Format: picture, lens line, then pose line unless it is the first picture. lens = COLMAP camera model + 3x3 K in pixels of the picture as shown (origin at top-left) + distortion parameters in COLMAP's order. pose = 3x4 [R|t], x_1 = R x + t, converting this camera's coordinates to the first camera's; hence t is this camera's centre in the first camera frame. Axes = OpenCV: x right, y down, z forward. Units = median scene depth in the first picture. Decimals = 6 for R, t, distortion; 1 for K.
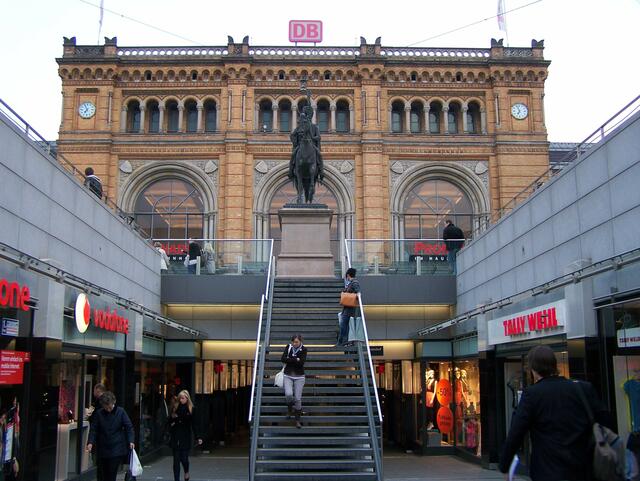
lens RADIAL K [[476.2, 0, 310.5], [0, 476.2, 271.5], [0, 0, 1]] dist [-0.034912, -0.003920]
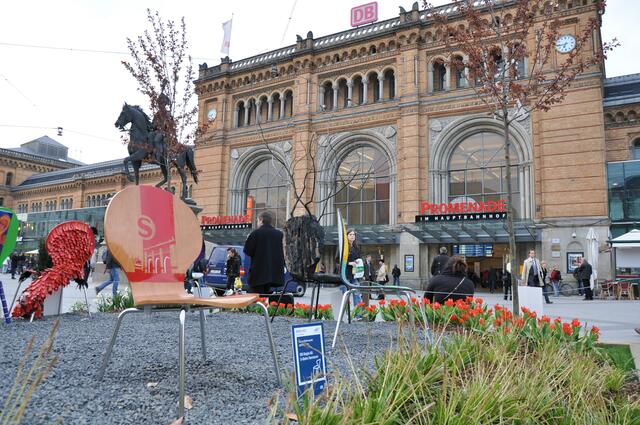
lens RADIAL K [[486.7, 0, 334.8], [0, 486.7, 217.9], [0, 0, 1]] dist [-0.080468, 0.006093]
pose [[0.848665, -0.039549, -0.527450, 0.530365], [0.031485, 0.999210, -0.024262, -0.005996], [0.527992, 0.003984, 0.849240, 0.019748]]
